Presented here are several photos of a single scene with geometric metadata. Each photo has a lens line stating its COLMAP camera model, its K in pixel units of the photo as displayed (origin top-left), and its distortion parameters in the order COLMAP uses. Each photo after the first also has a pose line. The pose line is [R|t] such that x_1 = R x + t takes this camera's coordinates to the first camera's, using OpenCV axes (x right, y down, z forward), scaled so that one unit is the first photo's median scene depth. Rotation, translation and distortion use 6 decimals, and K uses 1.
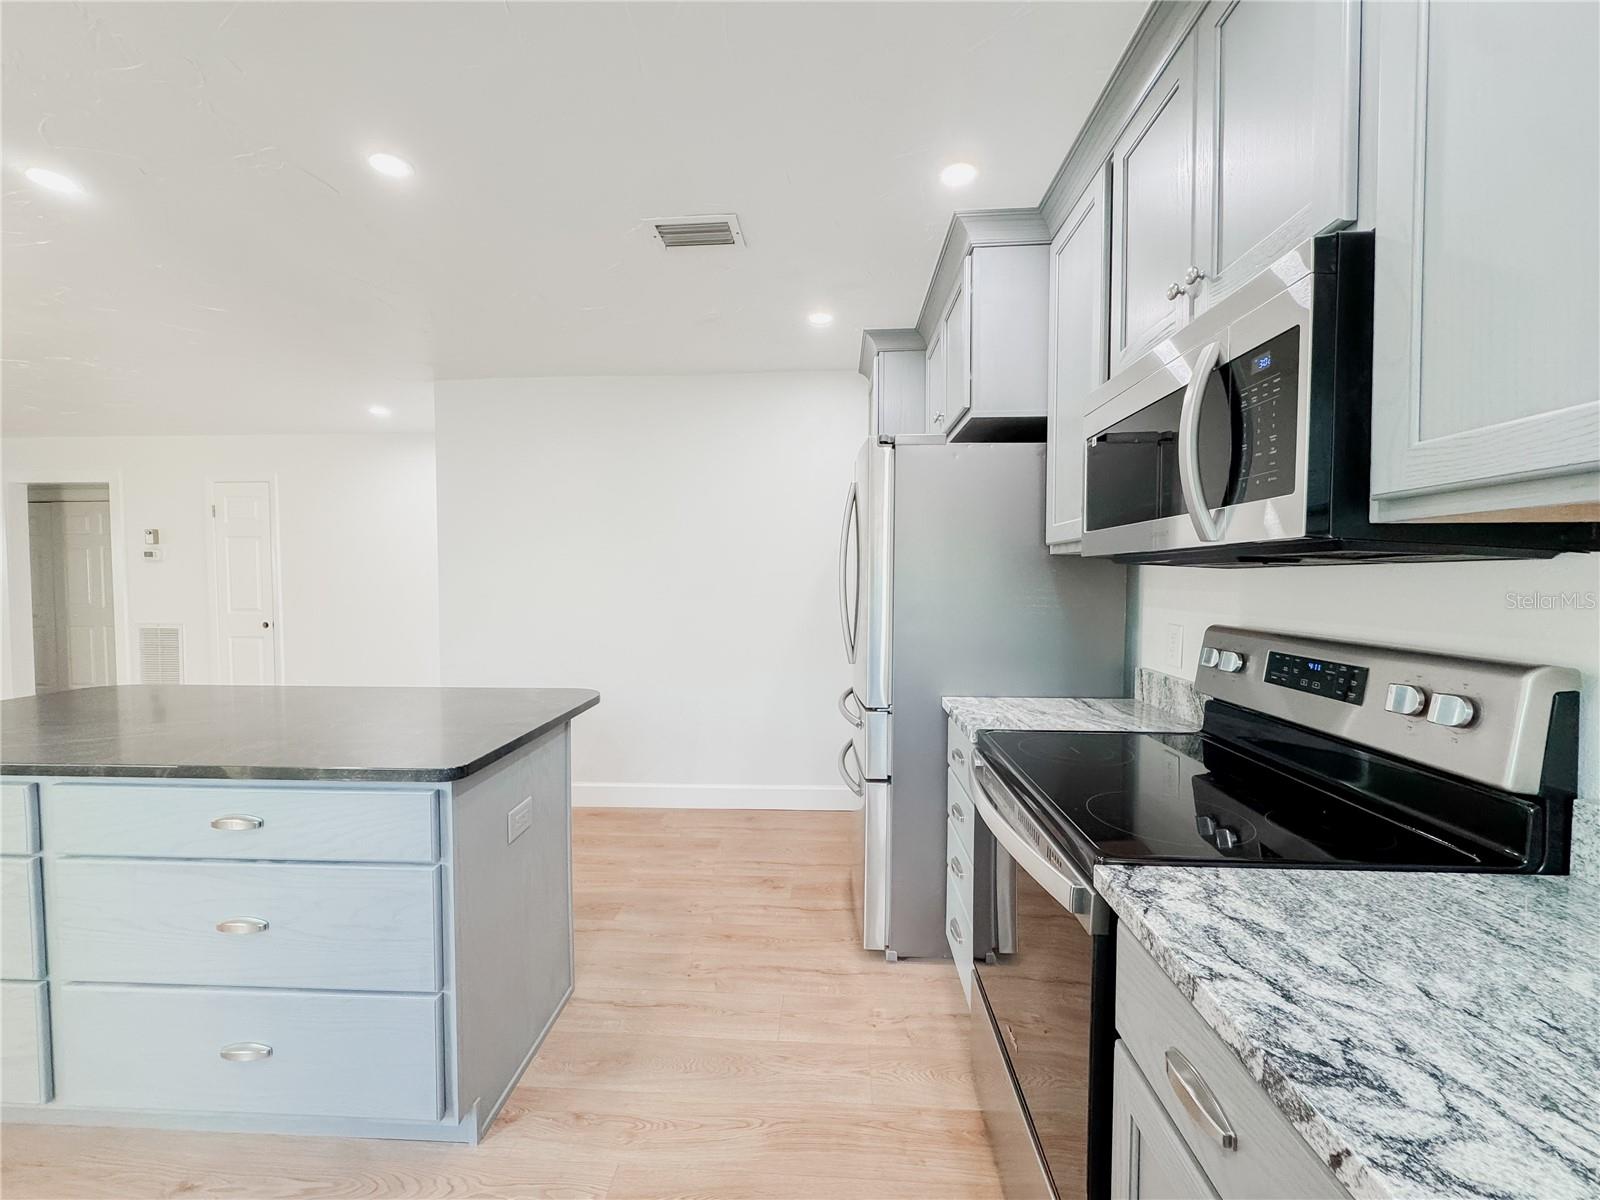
lens RADIAL K [[639.2, 0, 800.0], [0, 639.2, 600.0], [0, 0, 1]] dist [-0.001368, -0.000269]
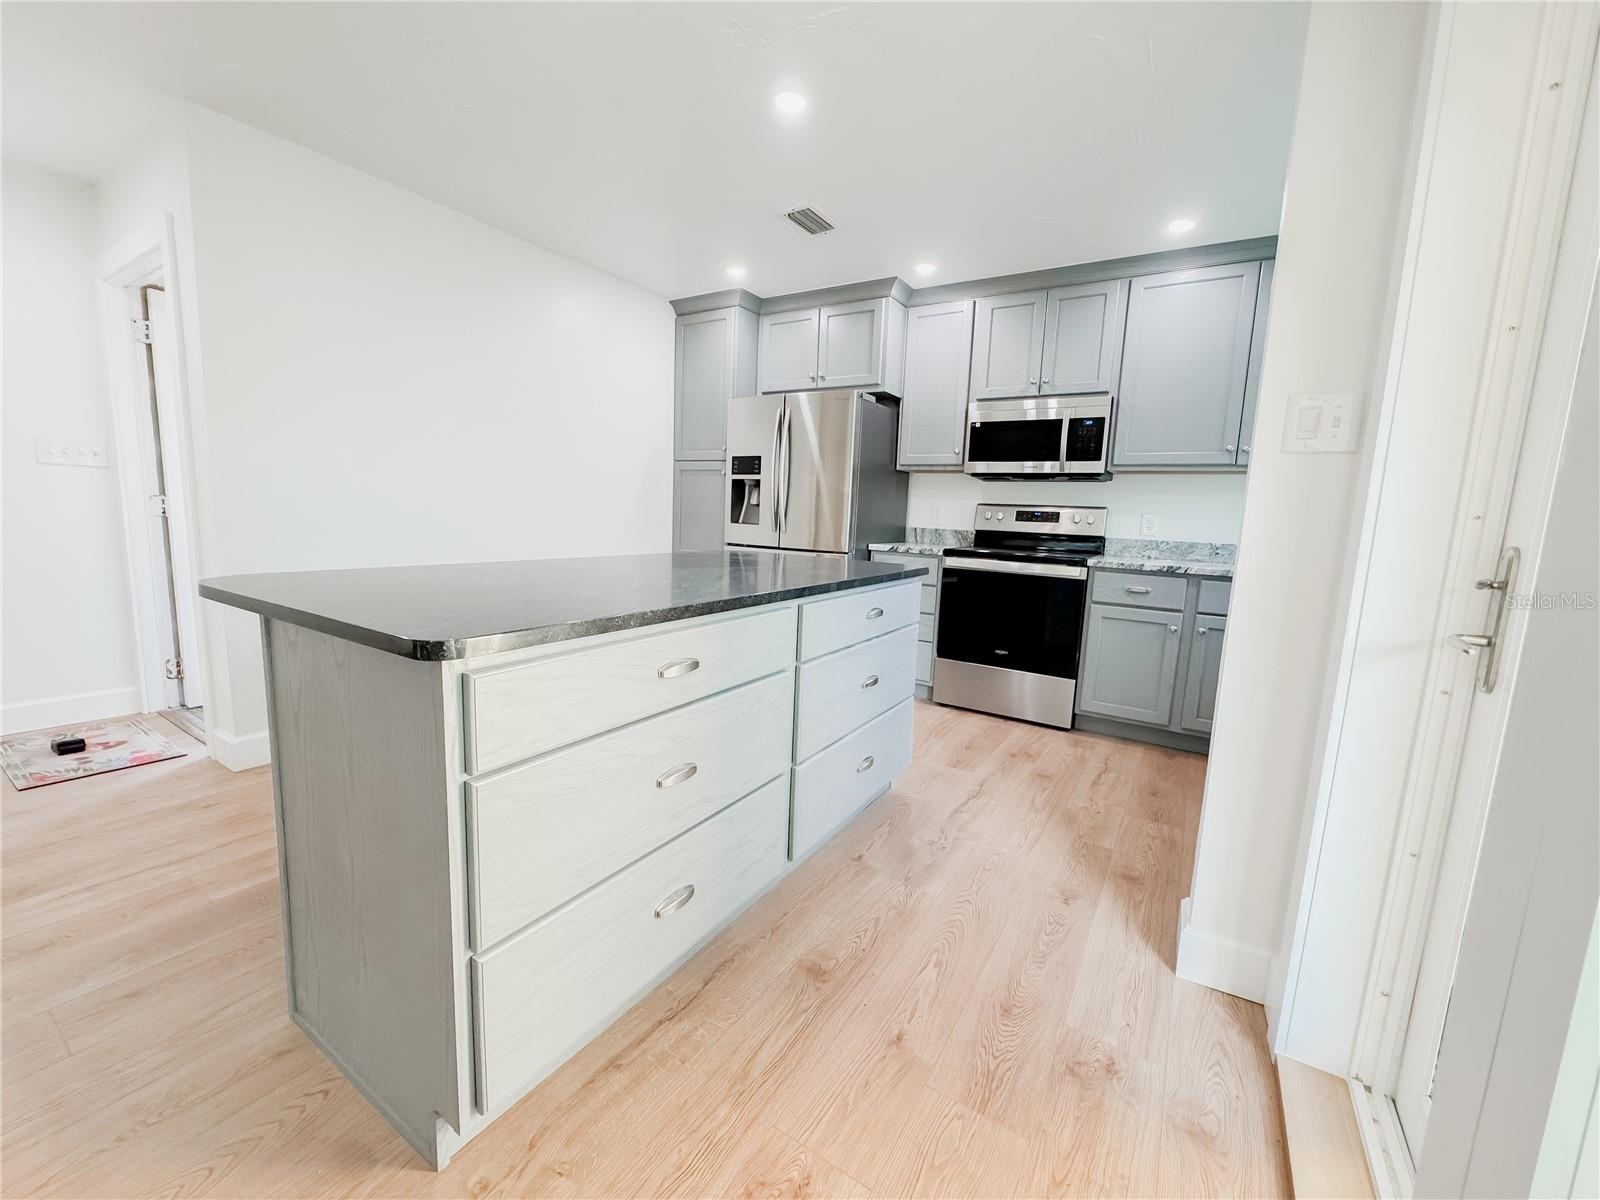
lens RADIAL K [[639.2, 0, 800.0], [0, 639.2, 600.0], [0, 0, 1]] dist [-0.001368, -0.000269]
pose [[0.486563, -0.104807, 0.867336, -1.721496], [-0.007749, 0.992221, 0.124245, 0.097155], [-0.873611, -0.067174, 0.481966, 0.323140]]
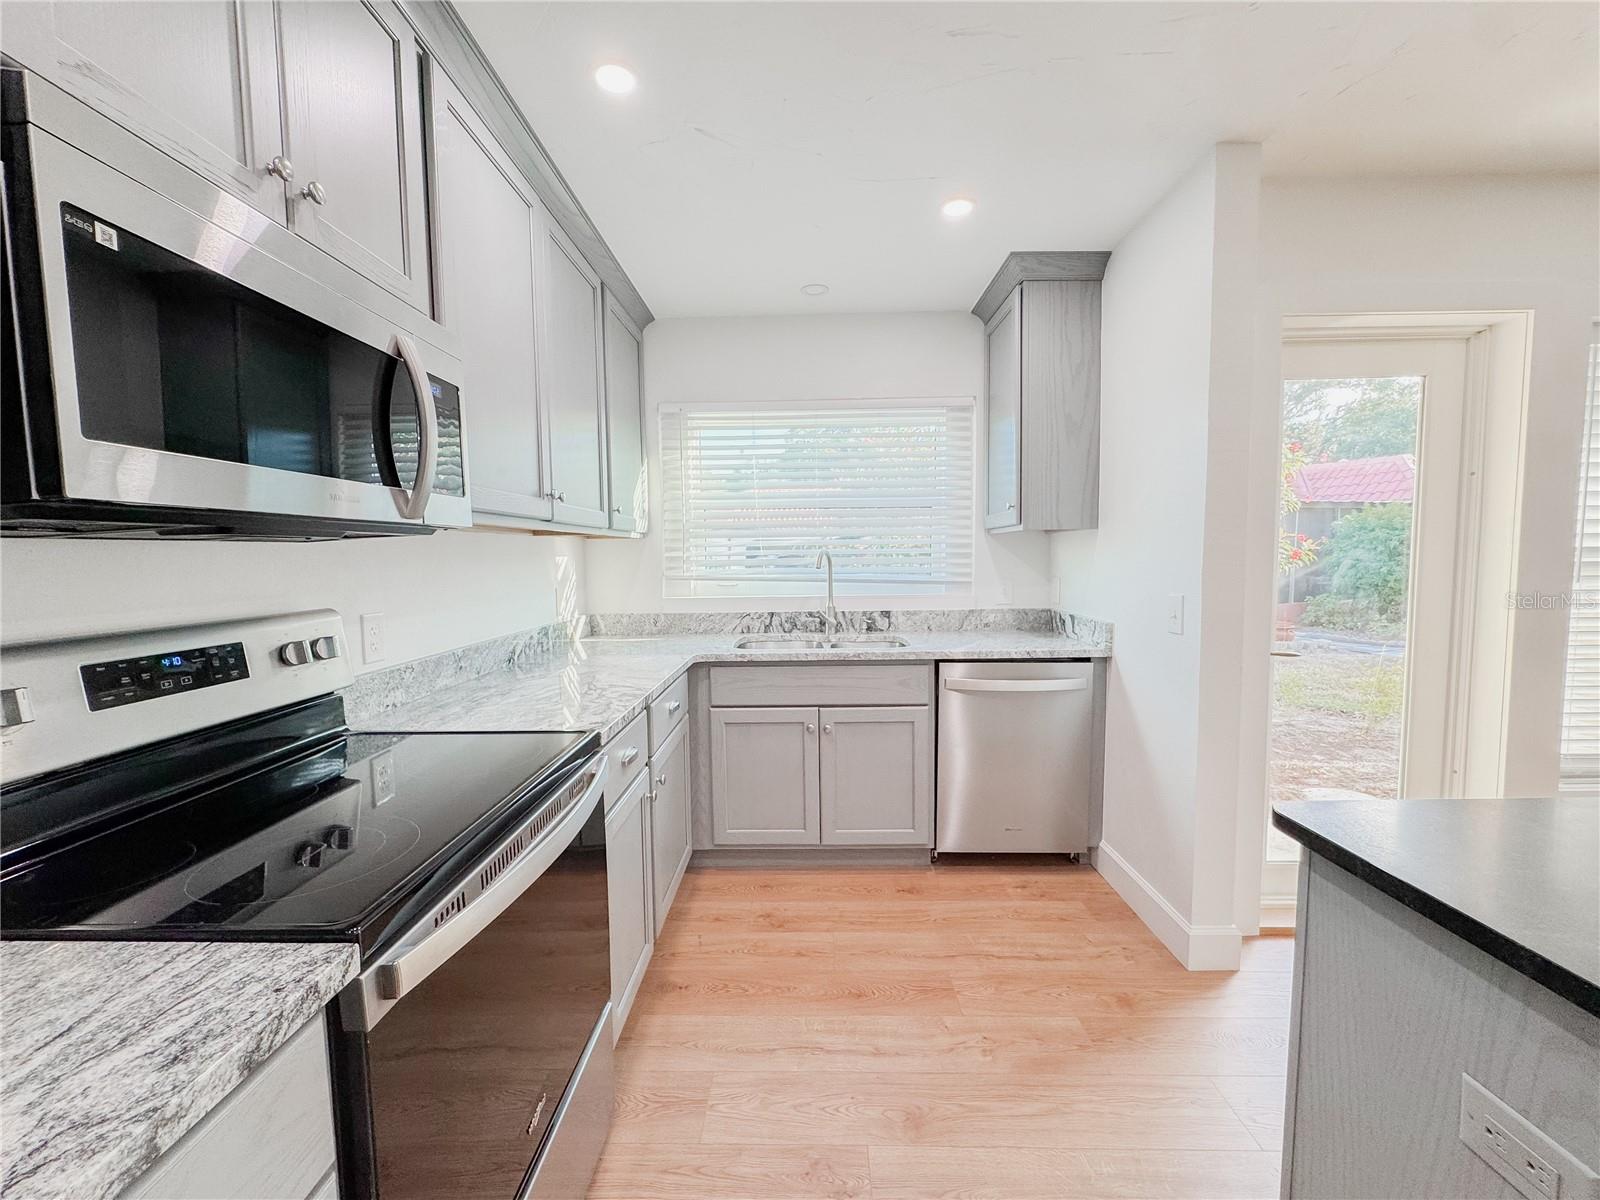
lens RADIAL K [[639.2, 0, 800.0], [0, 639.2, 600.0], [0, 0, 1]] dist [-0.001368, -0.000269]
pose [[-0.999324, 0.014358, -0.033840, 0.010601], [0.010652, 0.994172, 0.107275, -0.037813], [0.035183, 0.106842, -0.993653, 1.248671]]
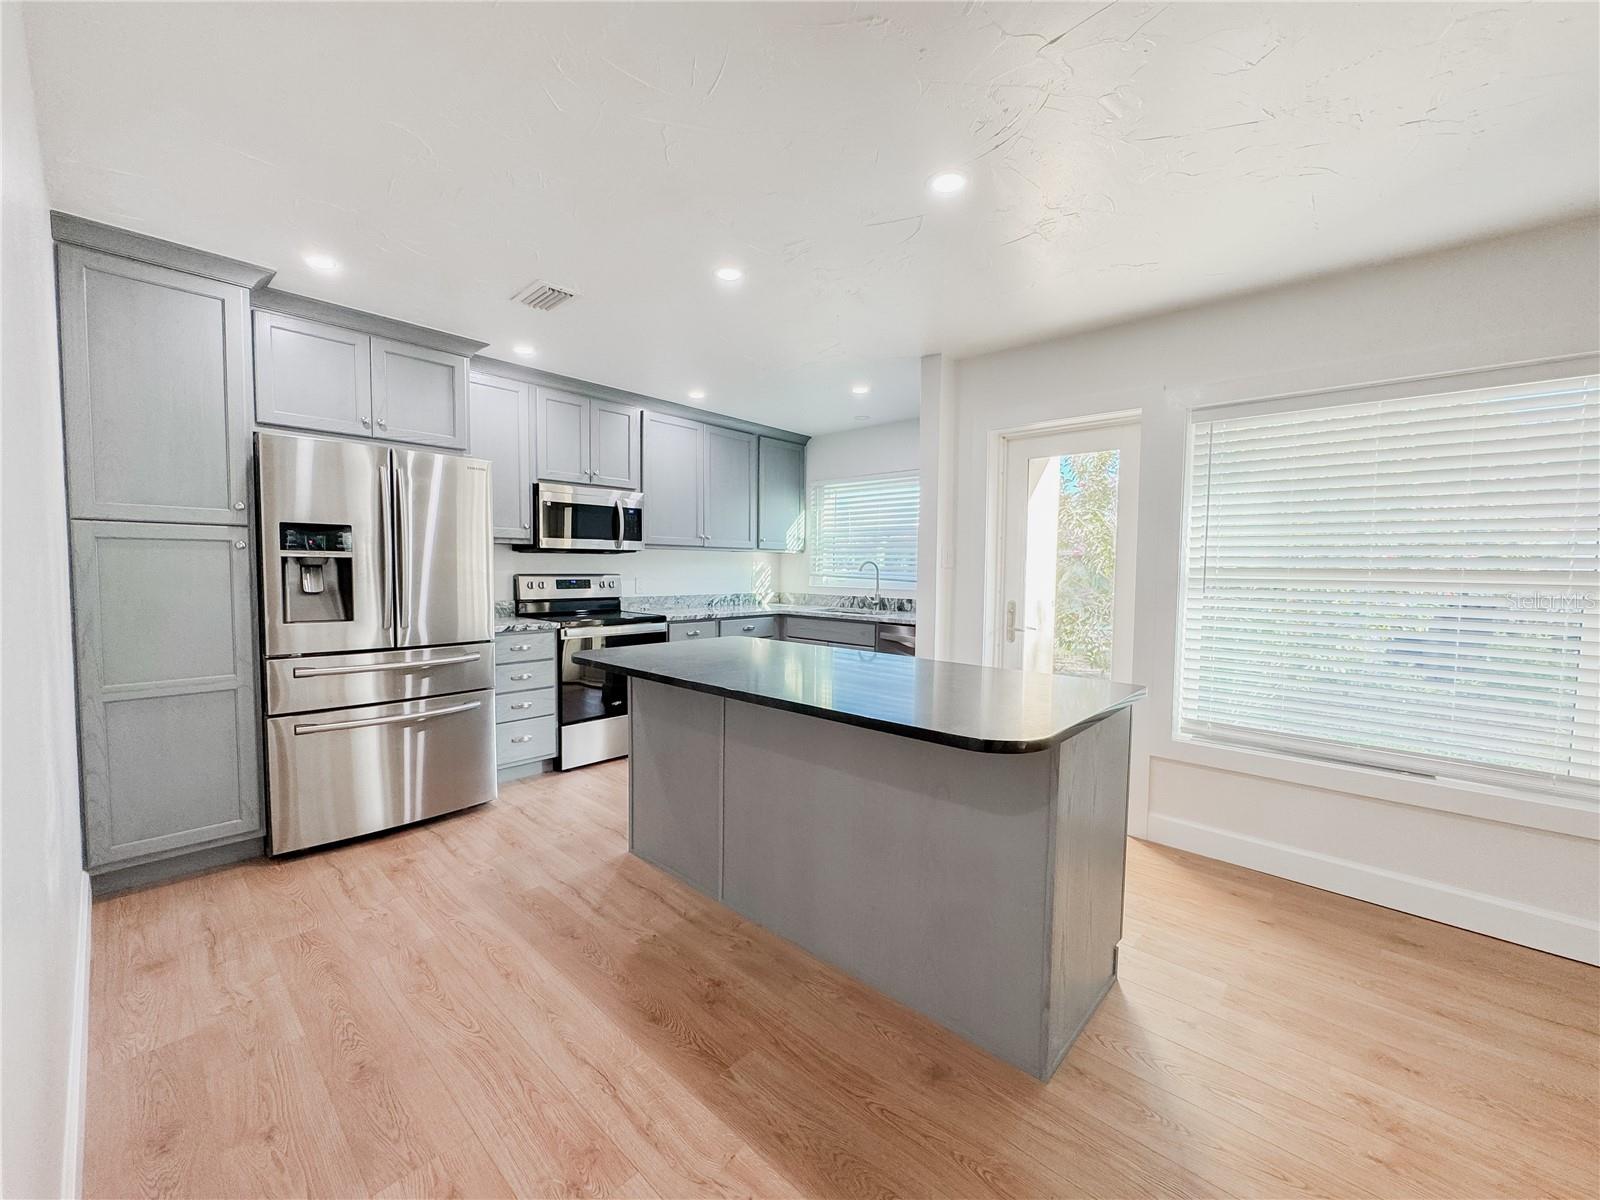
lens RADIAL K [[639.2, 0, 800.0], [0, 639.2, 600.0], [0, 0, 1]] dist [-0.001368, -0.000269]
pose [[-0.771562, -0.046484, 0.634453, -1.677534], [0.008523, 0.996482, 0.083374, -0.055816], [-0.636097, 0.069736, -0.768452, 2.009279]]
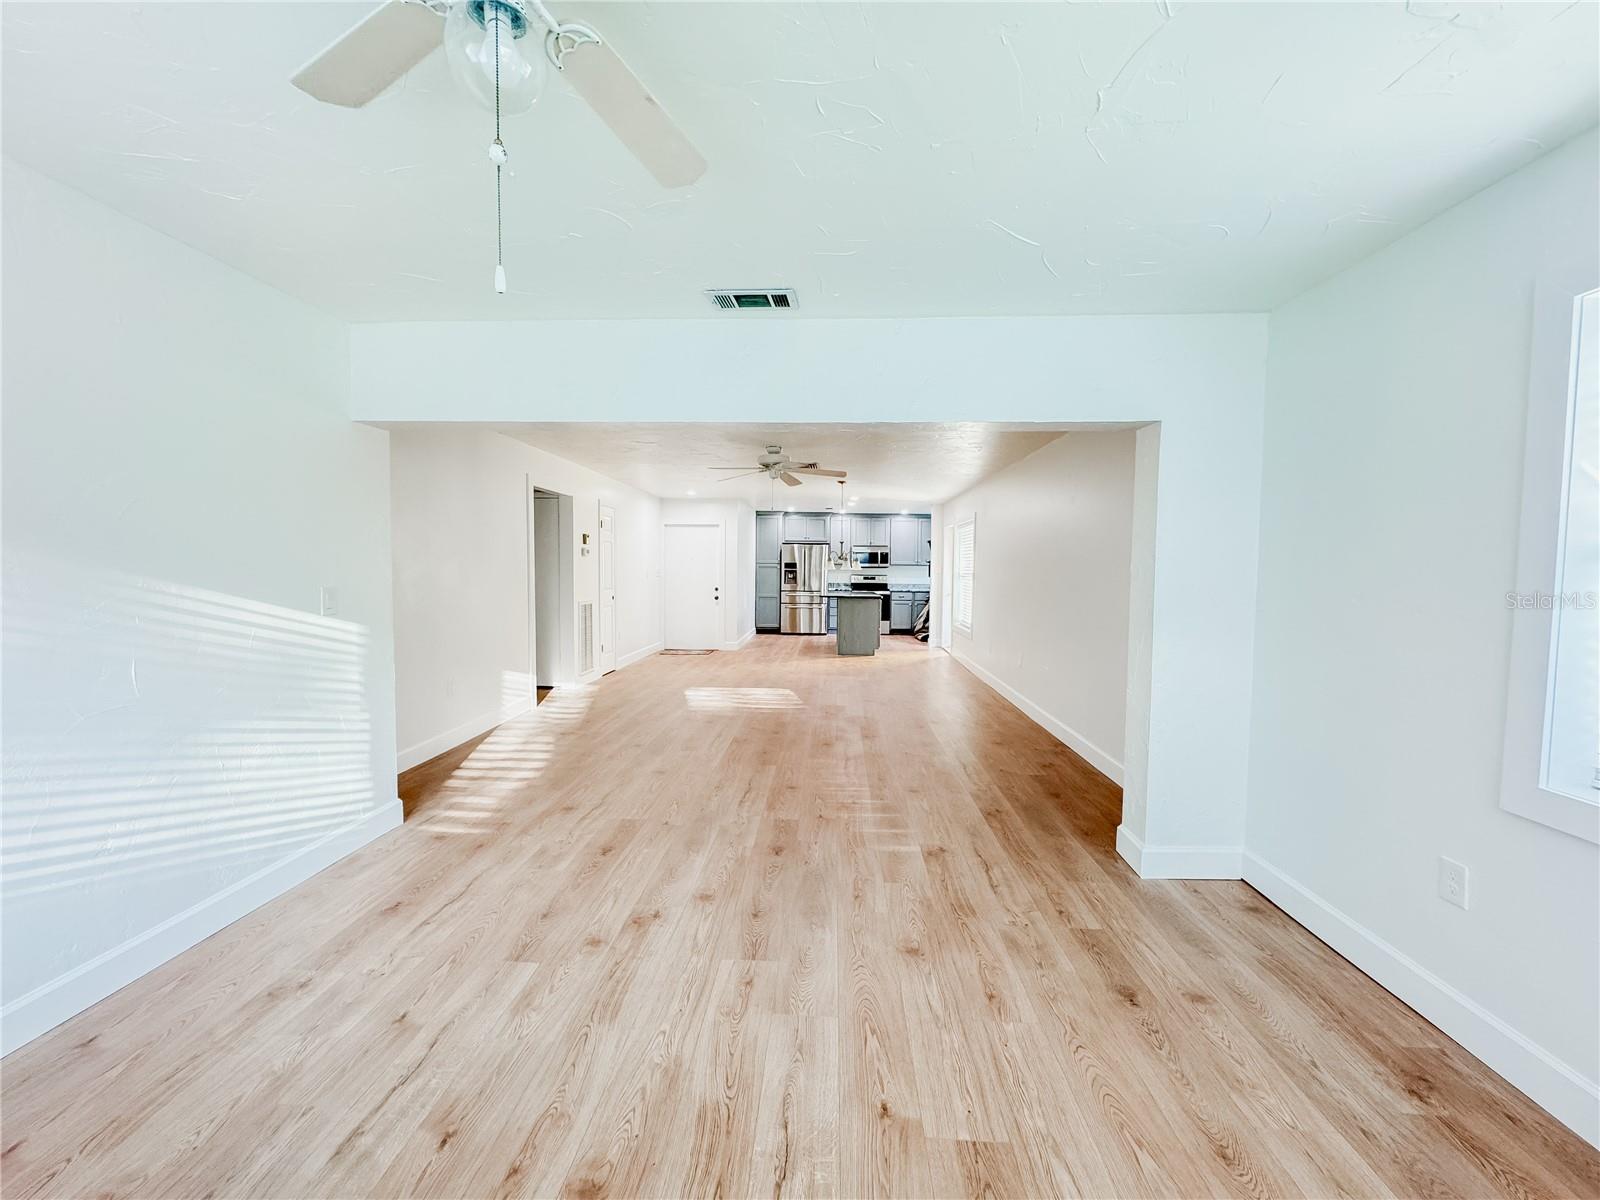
lens RADIAL K [[639.2, 0, 800.0], [0, 639.2, 600.0], [0, 0, 1]] dist [-0.001368, -0.000269]
pose [[0.005981, -0.057056, 0.998353, -6.788969], [0.026860, 0.998020, 0.056876, -0.108578], [-0.999621, 0.026476, 0.007501, 1.424926]]
